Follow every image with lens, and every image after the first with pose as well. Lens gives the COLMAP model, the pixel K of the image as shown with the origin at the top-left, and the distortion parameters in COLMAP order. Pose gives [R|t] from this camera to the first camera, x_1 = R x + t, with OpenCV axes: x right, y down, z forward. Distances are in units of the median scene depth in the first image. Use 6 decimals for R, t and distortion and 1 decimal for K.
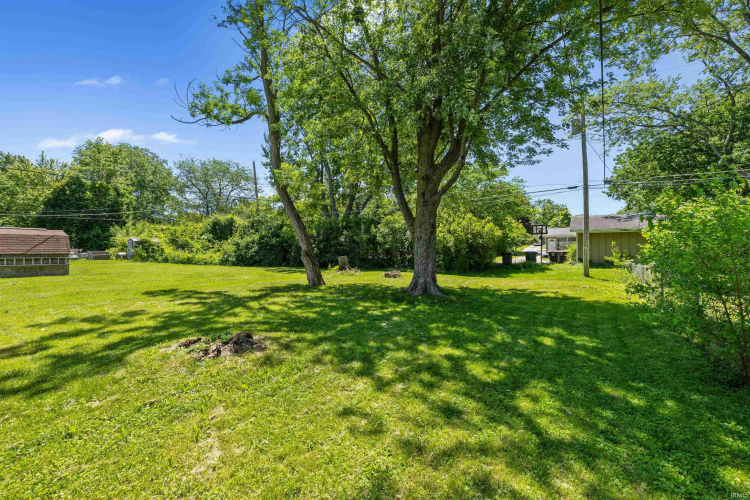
lens RADIAL K [[317.0, 0, 375.9], [0, 317.0, 248.6], [0, 0, 1]] dist [0.002215, 0.000316]
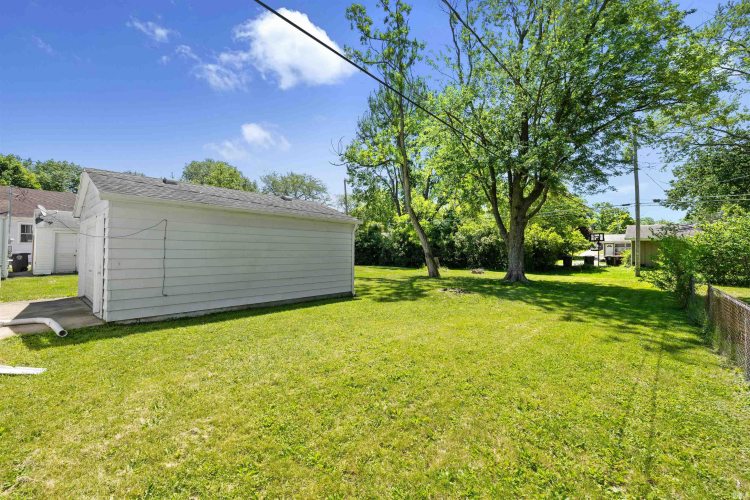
lens RADIAL K [[317.0, 0, 374.0], [0, 317.0, 250.3], [0, 0, 1]] dist [0.002215, 0.000316]
pose [[0.990657, 0.010489, -0.135972, -0.143904], [-0.011008, 0.999935, -0.003065, 0.000265], [0.135931, 0.004533, 0.990708, -0.279613]]
